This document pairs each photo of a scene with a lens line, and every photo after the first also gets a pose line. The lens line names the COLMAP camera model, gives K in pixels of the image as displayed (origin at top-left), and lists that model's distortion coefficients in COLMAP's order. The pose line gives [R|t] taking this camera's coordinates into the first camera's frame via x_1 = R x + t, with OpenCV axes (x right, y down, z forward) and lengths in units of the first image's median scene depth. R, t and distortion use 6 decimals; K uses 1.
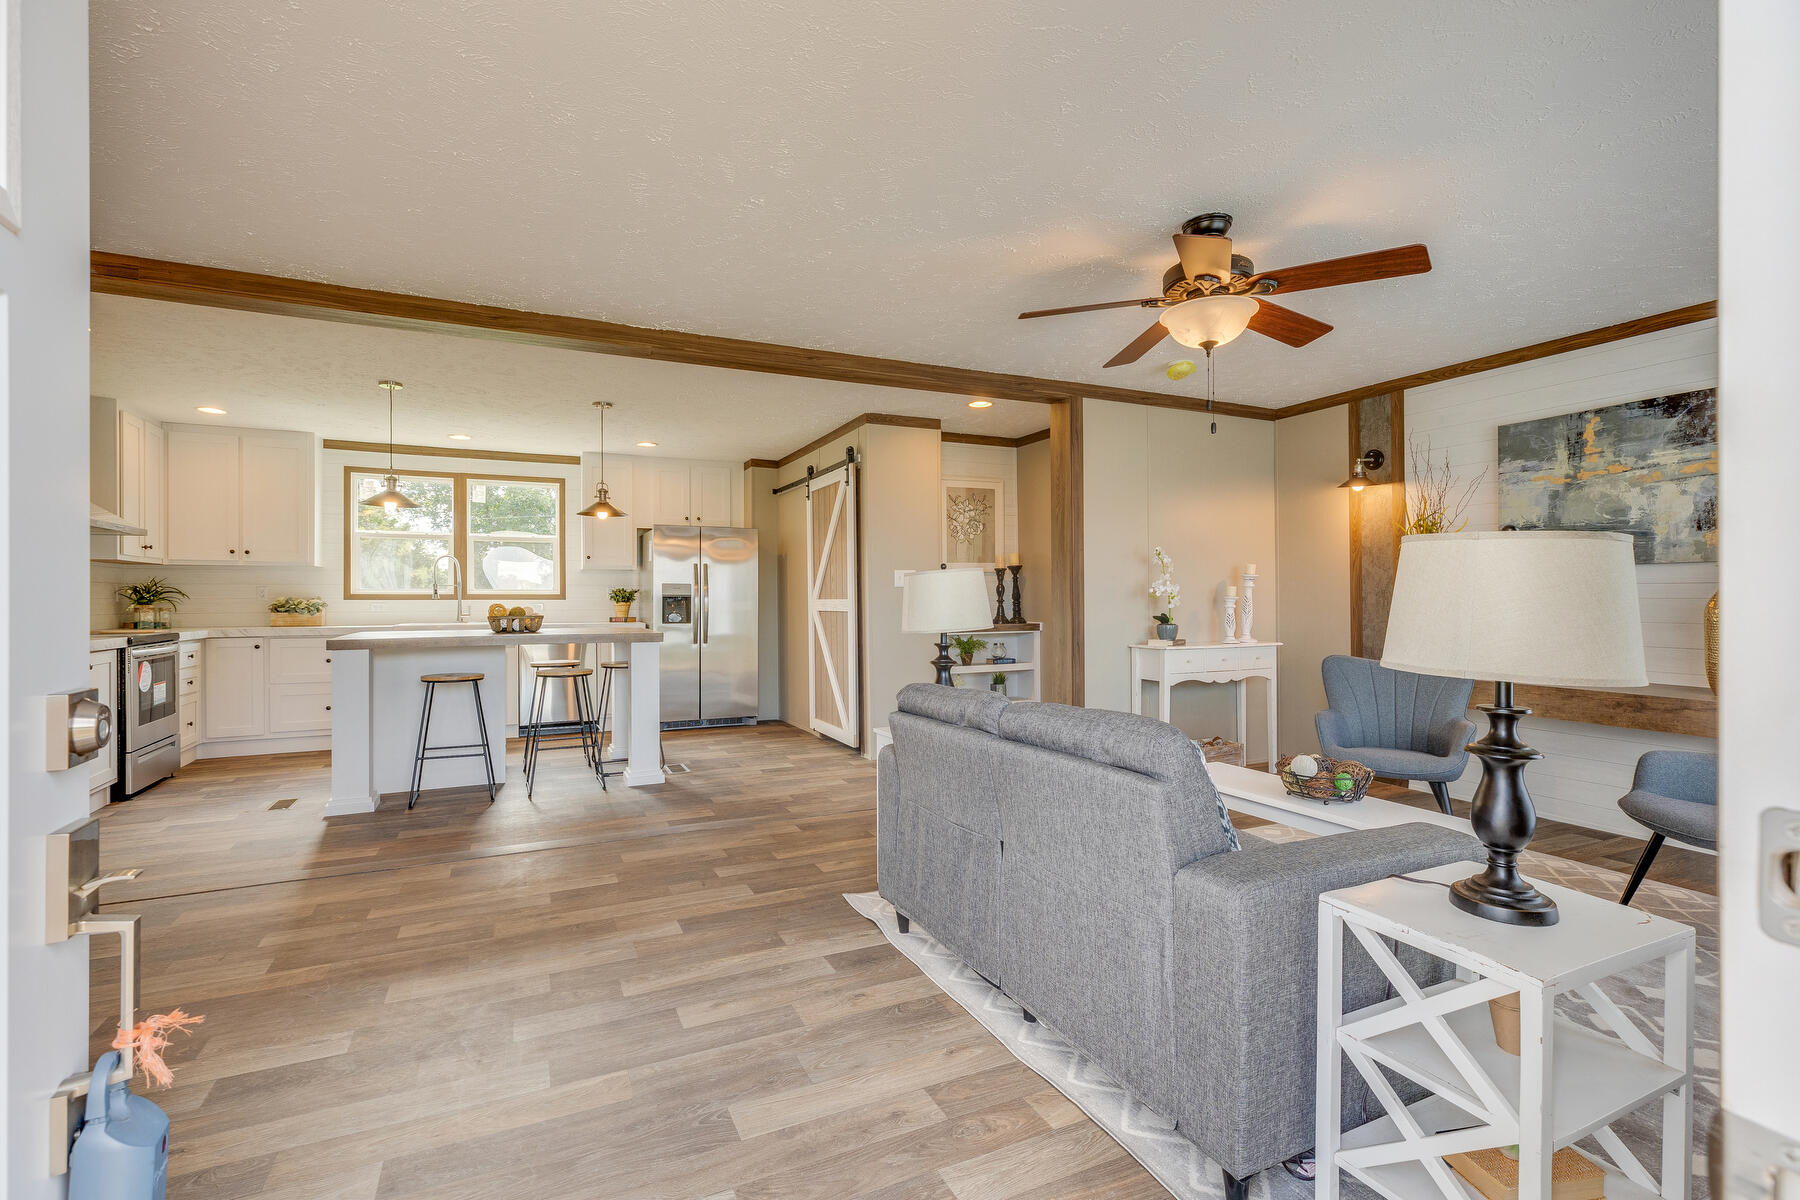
lens RADIAL K [[813.8, 0, 903.2], [0, 813.8, 592.7], [0, 0, 1]] dist [0.004883, 0.001298]
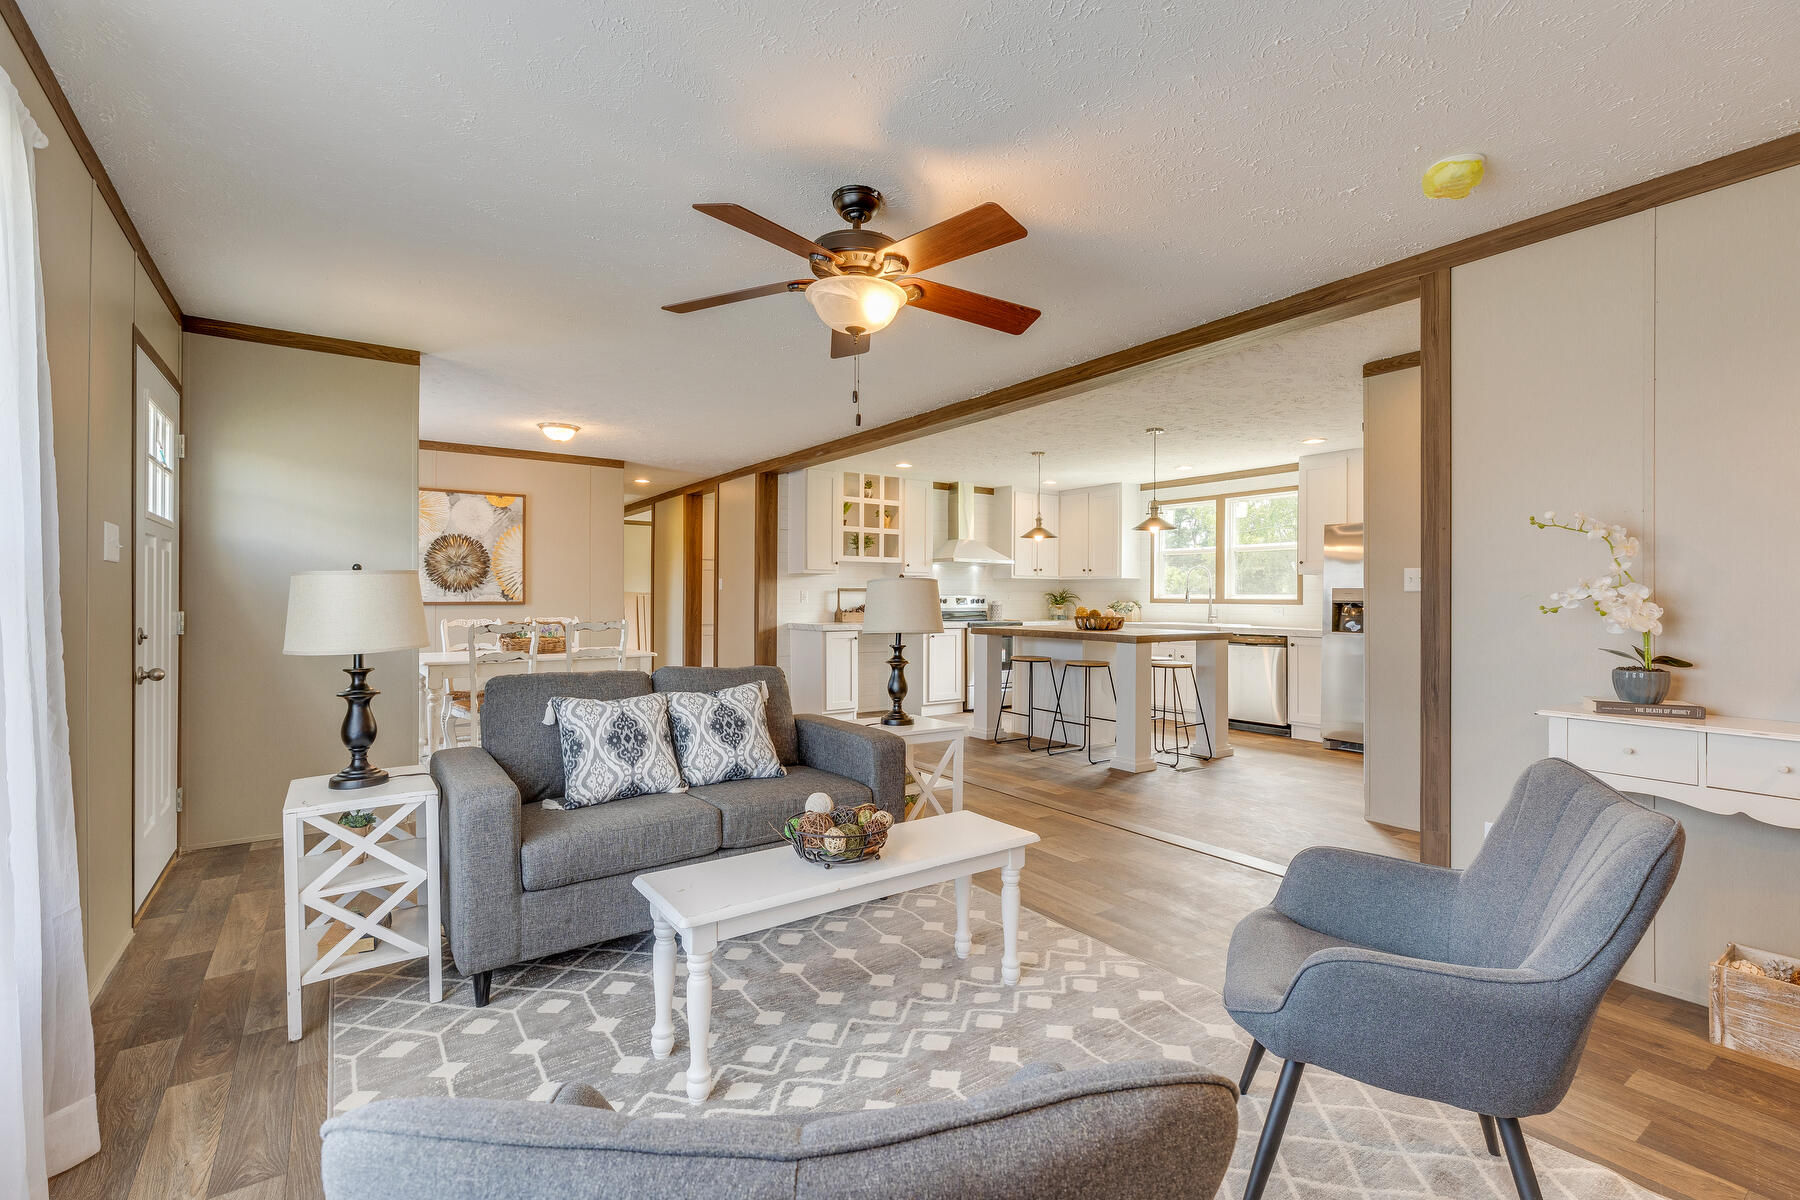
lens RADIAL K [[813.8, 0, 903.7], [0, 813.8, 598.3], [0, 0, 1]] dist [0.004883, 0.001298]
pose [[0.158713, 0.006185, -0.987305, 1.046865], [-0.002291, 0.999980, 0.005896, -0.010707], [0.987322, 0.001326, 0.158724, 0.737912]]
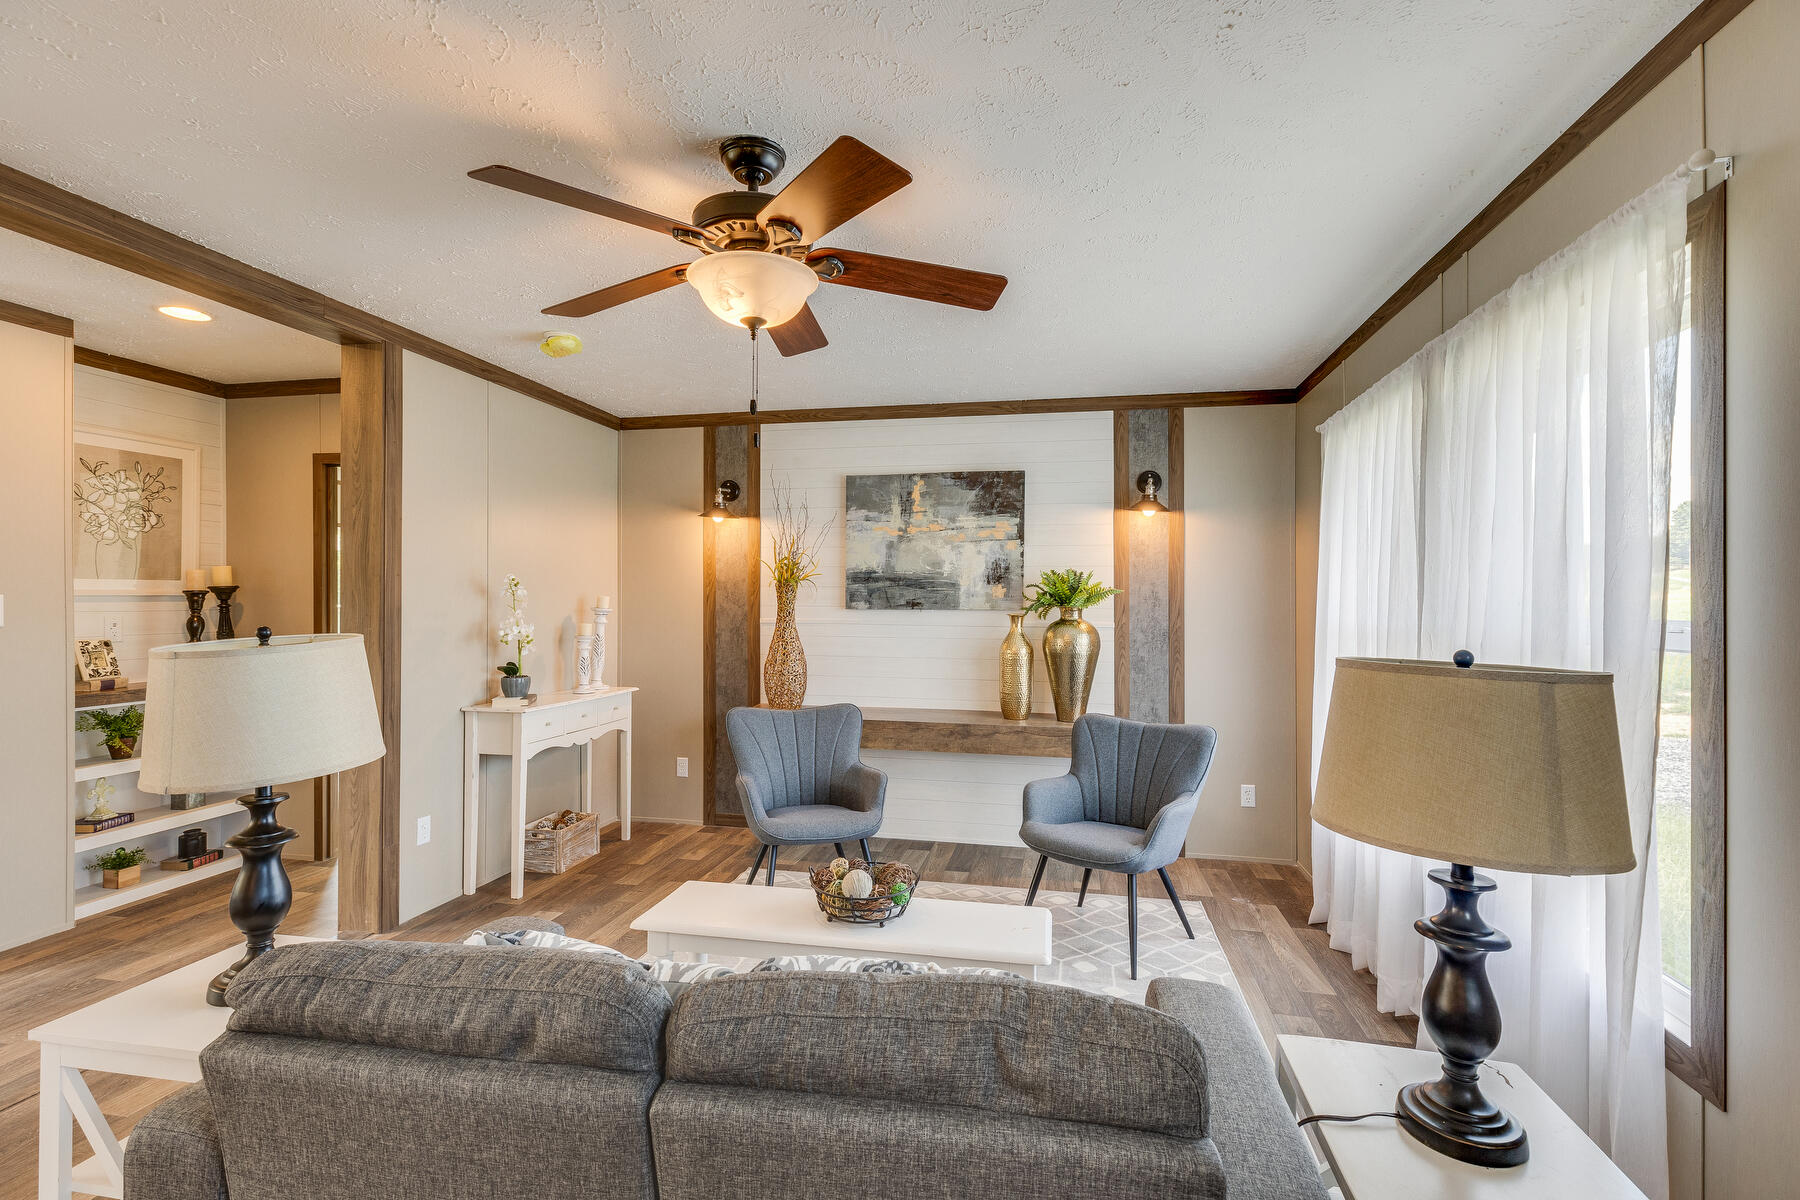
lens RADIAL K [[813.8, 0, 891.6], [0, 813.8, 598.1], [0, 0, 1]] dist [0.004883, 0.001298]
pose [[0.606134, 0.011061, 0.795285, -0.068426], [-0.010865, 0.999925, -0.005626, -0.034108], [-0.795288, -0.005231, 0.606209, 0.270524]]
